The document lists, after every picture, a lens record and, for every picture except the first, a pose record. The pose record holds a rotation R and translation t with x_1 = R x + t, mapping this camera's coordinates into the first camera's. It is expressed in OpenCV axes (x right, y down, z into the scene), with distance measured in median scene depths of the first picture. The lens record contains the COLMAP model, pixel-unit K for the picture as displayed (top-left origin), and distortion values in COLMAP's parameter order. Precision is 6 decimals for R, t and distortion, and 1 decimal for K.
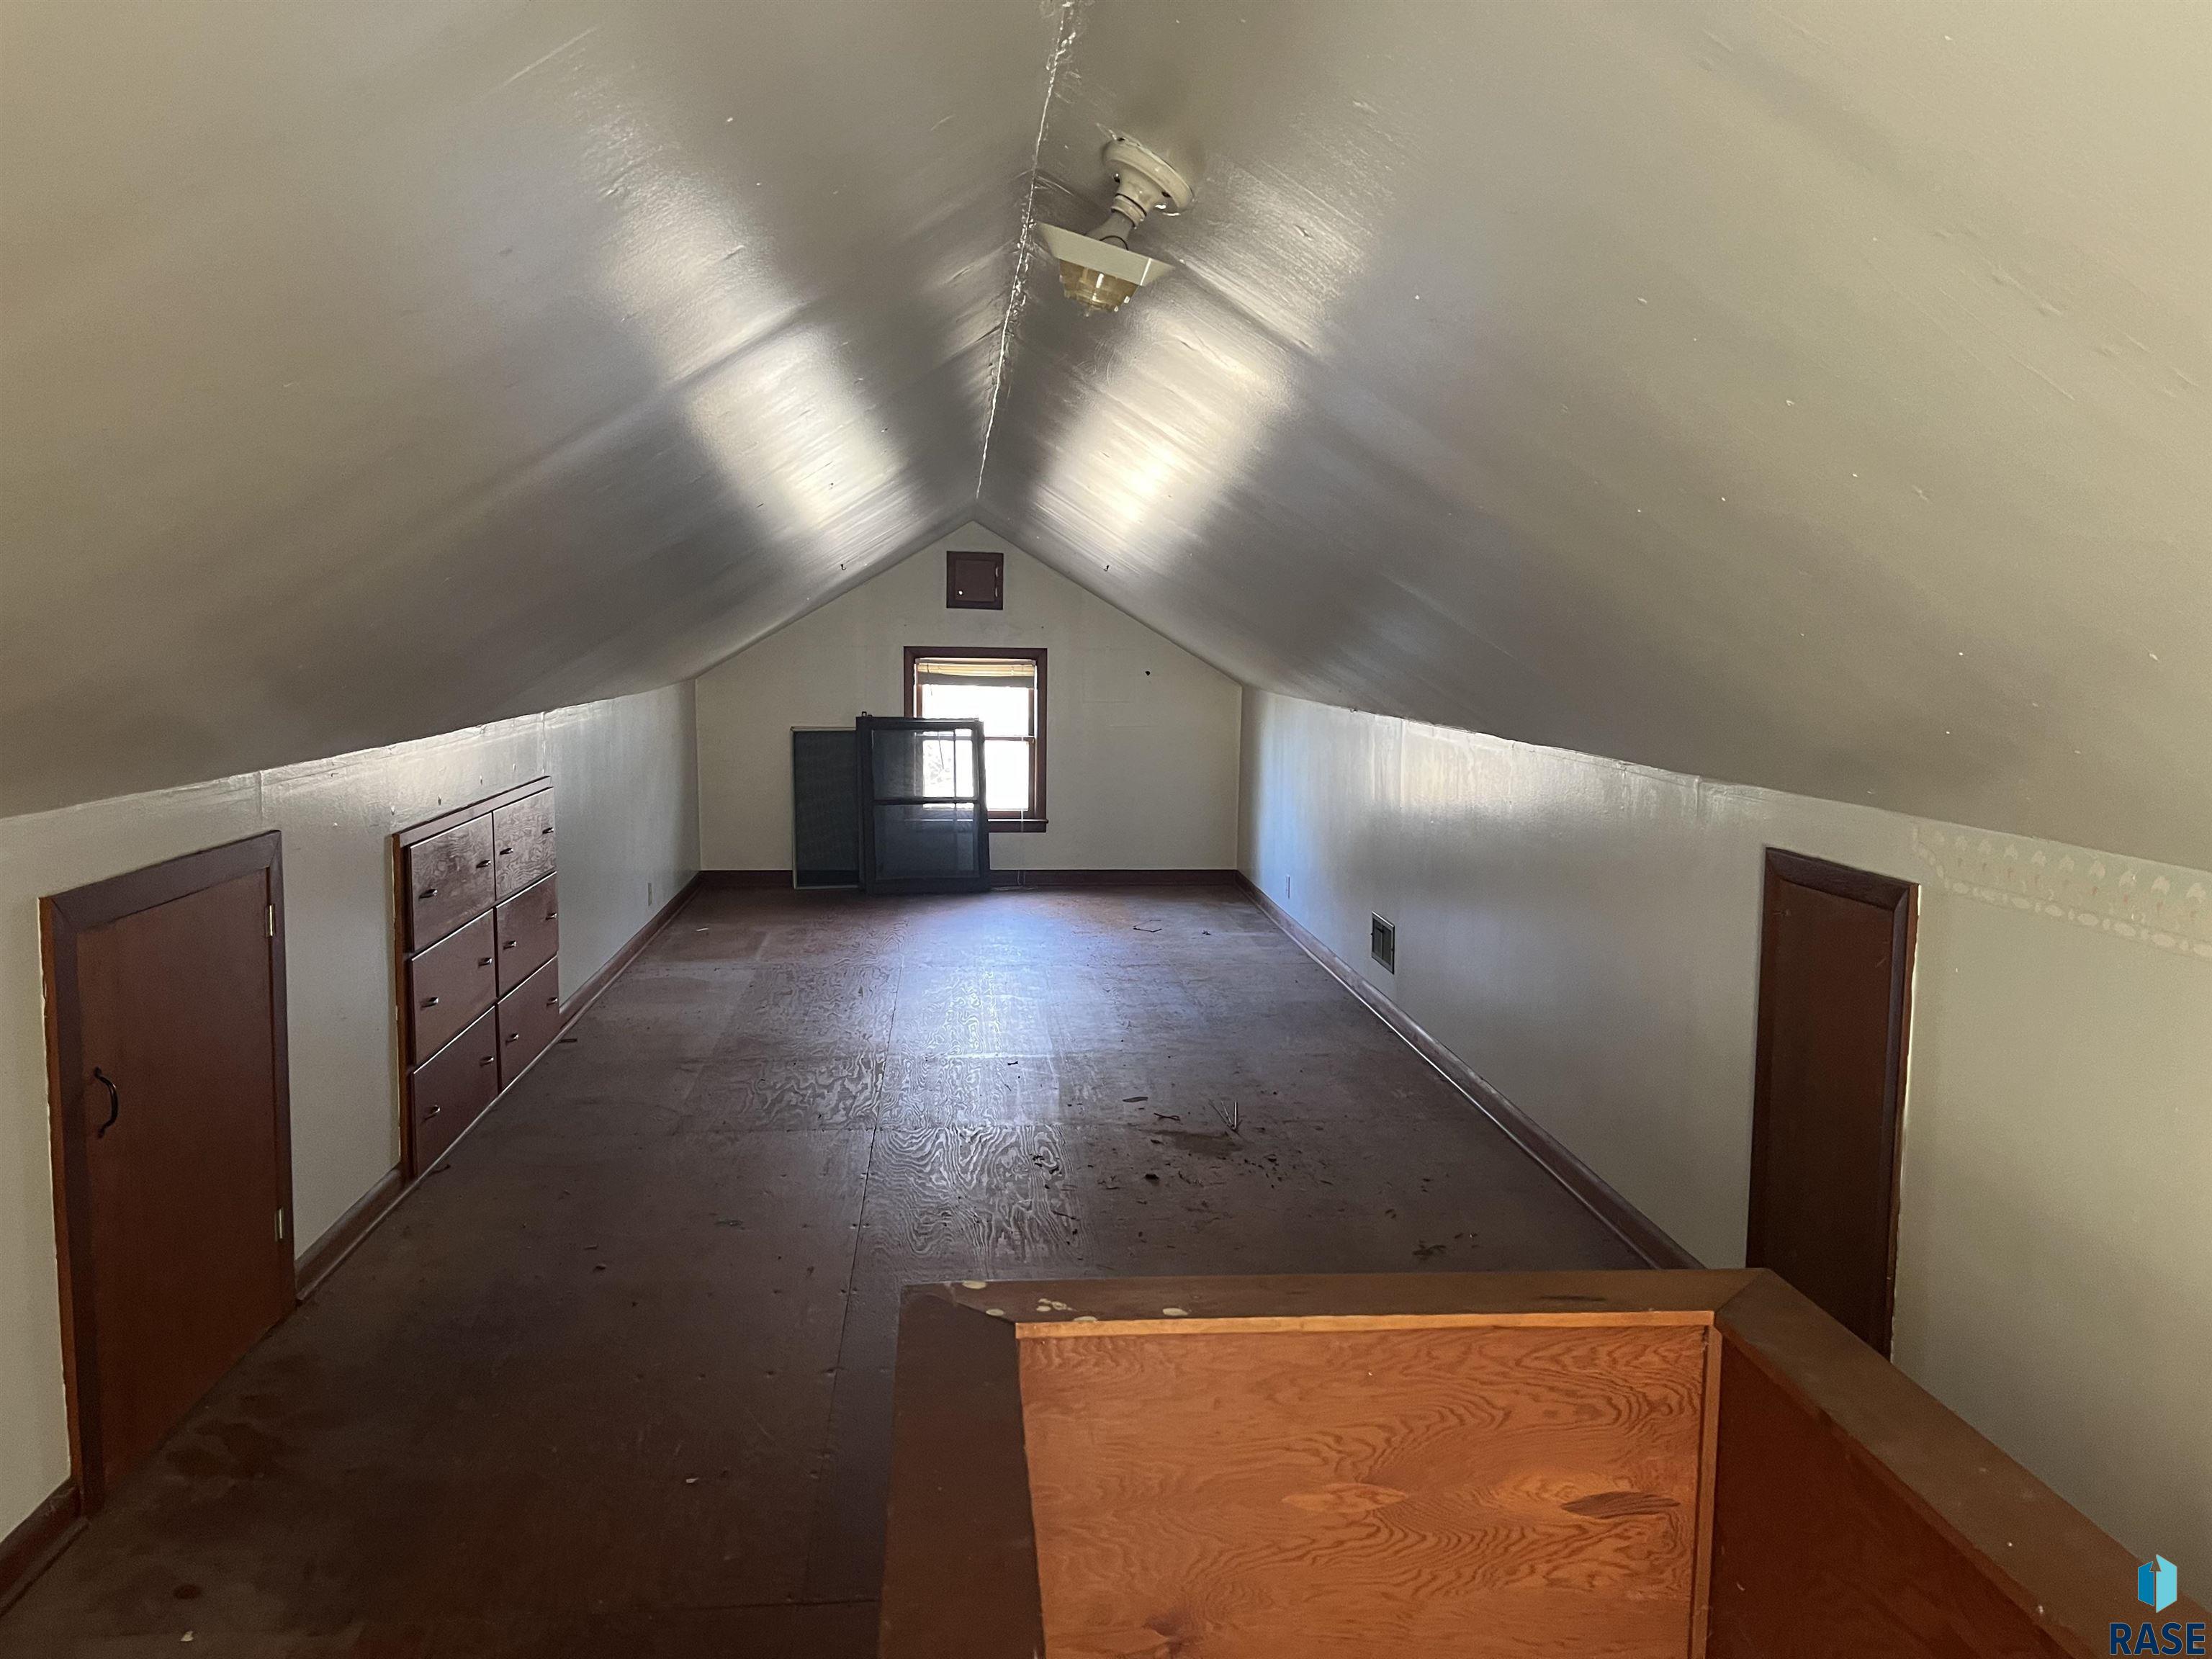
lens RADIAL K [[1663.2, 0, 1104.7], [0, 1663.2, 828.9], [0, 0, 1]] dist [-0.007136, 0.010004]
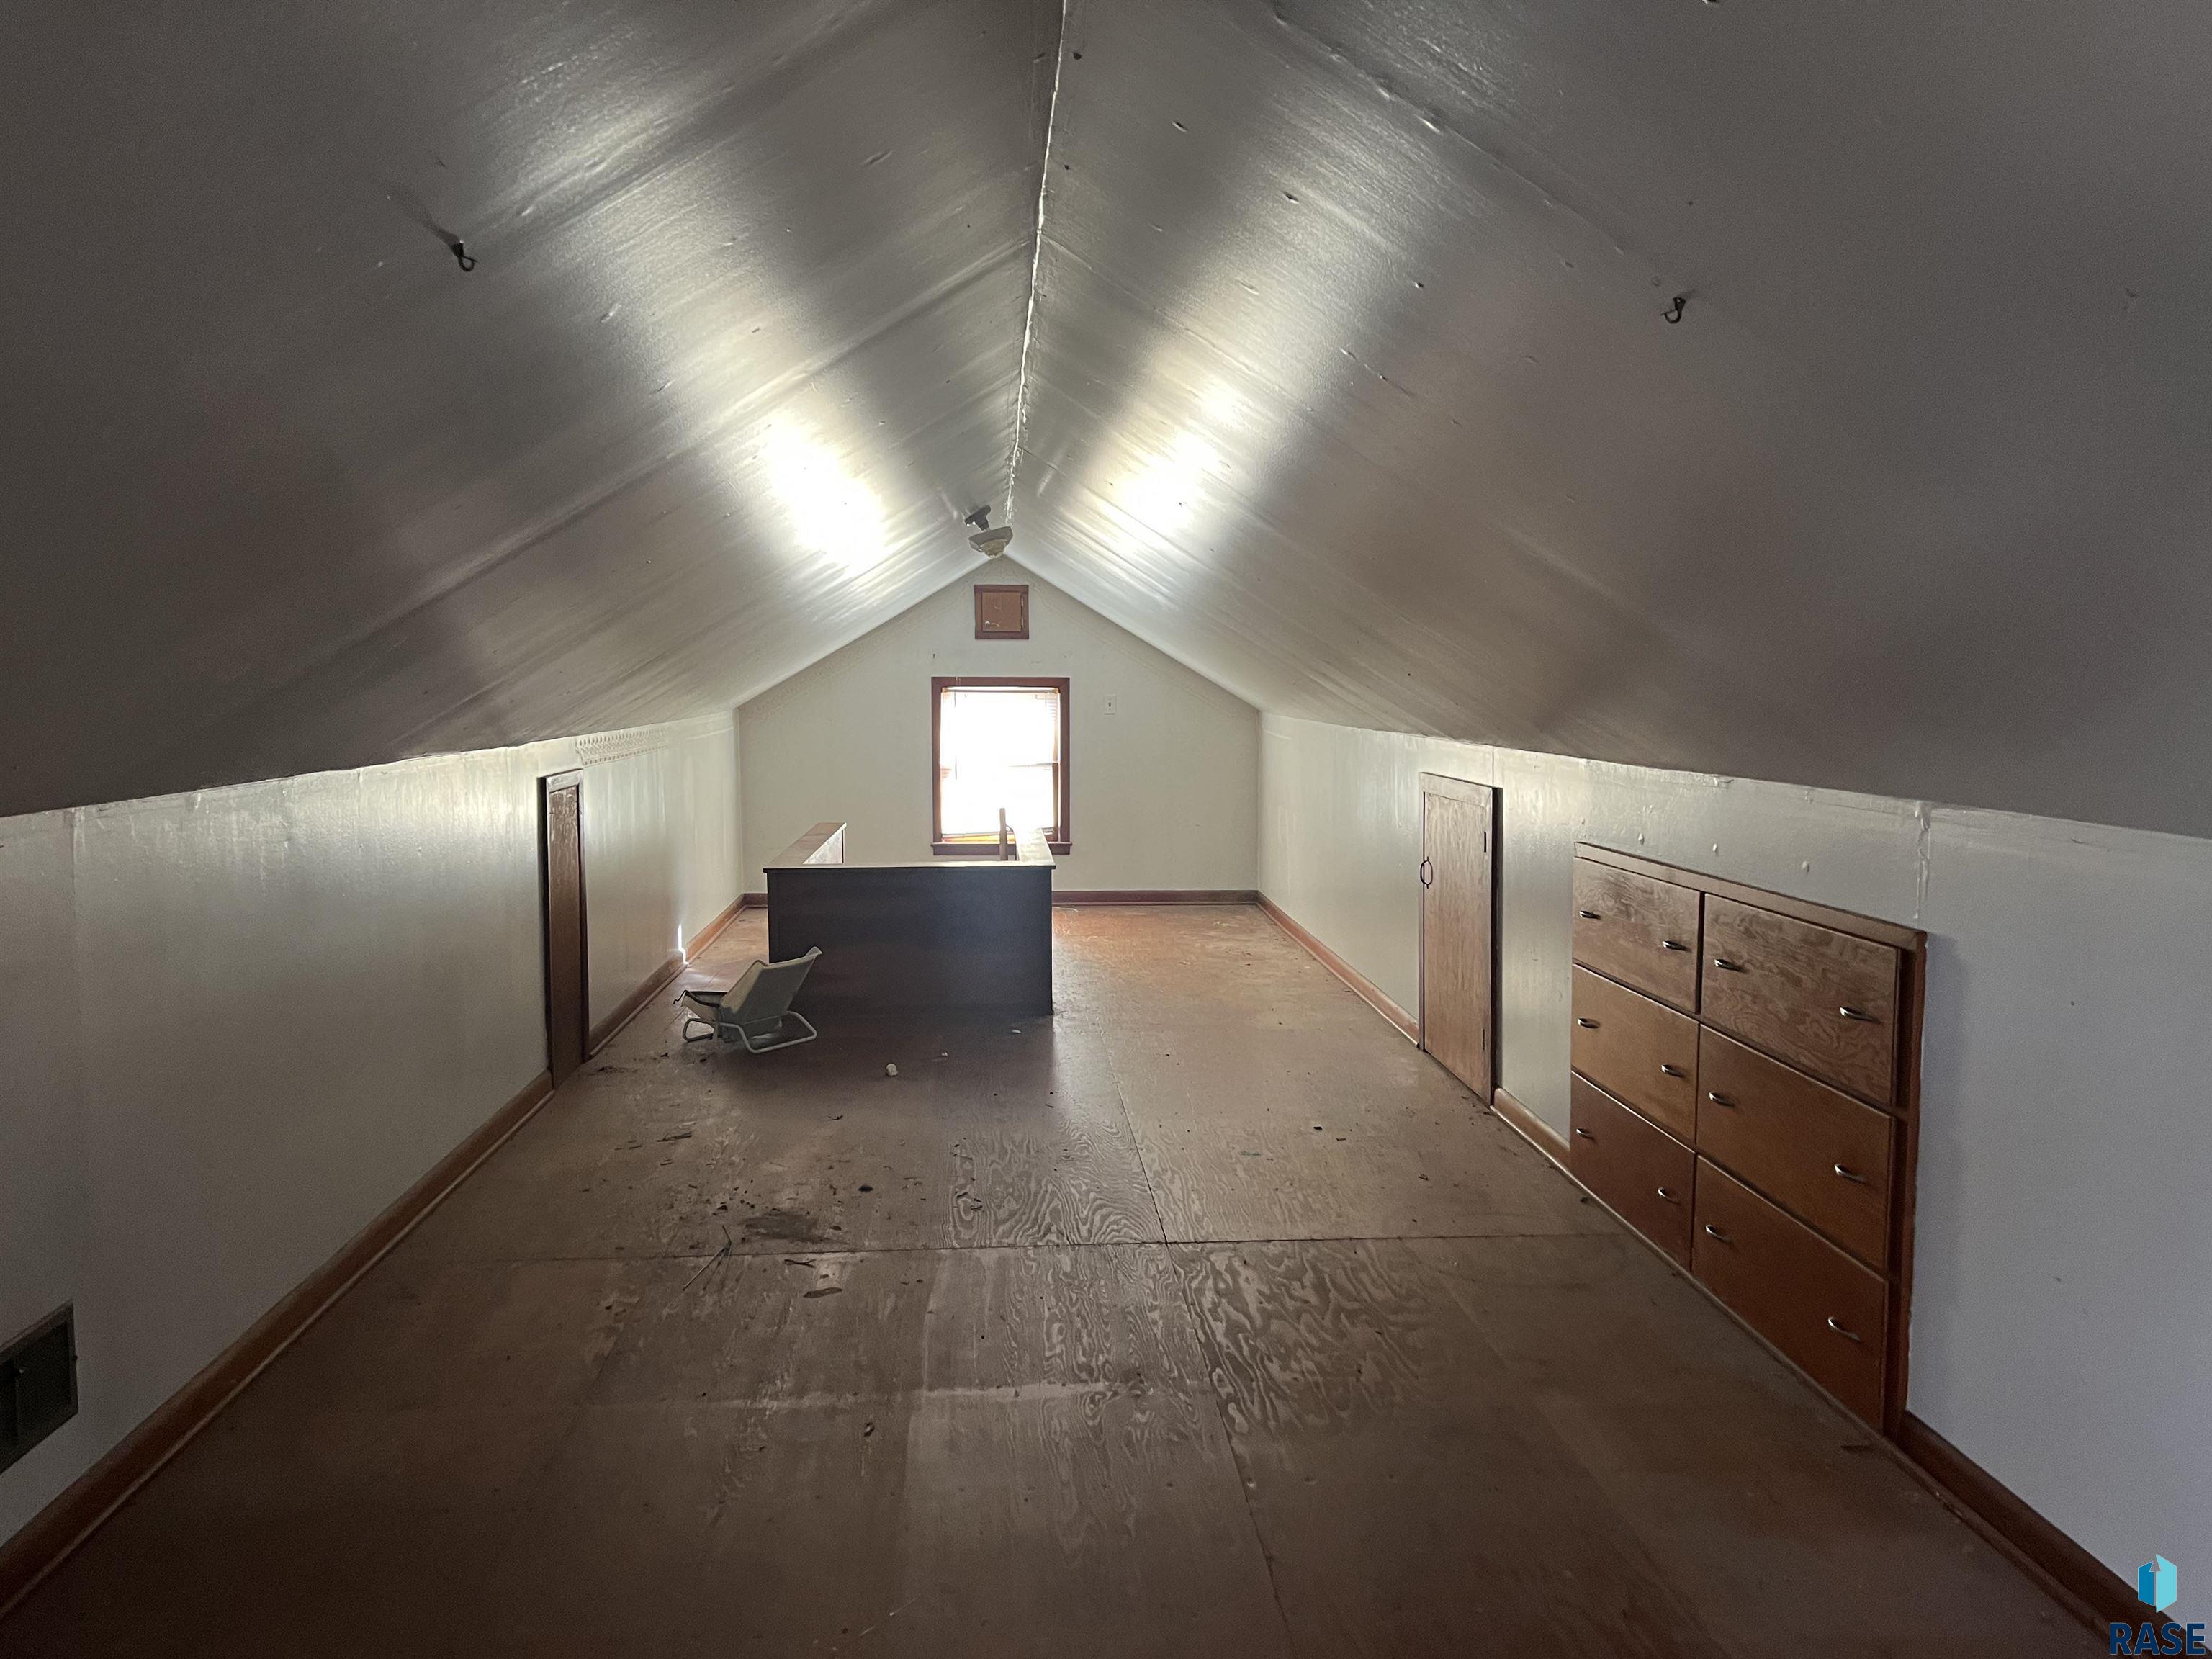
lens RADIAL K [[1663.2, 0, 1108.2], [0, 1663.2, 826.0], [0, 0, 1]] dist [-0.007136, 0.010004]
pose [[-0.999647, -0.019694, 0.017825, -0.123694], [-0.015751, 0.979827, 0.199227, -0.193673], [-0.021389, 0.198876, -0.979791, 1.830567]]
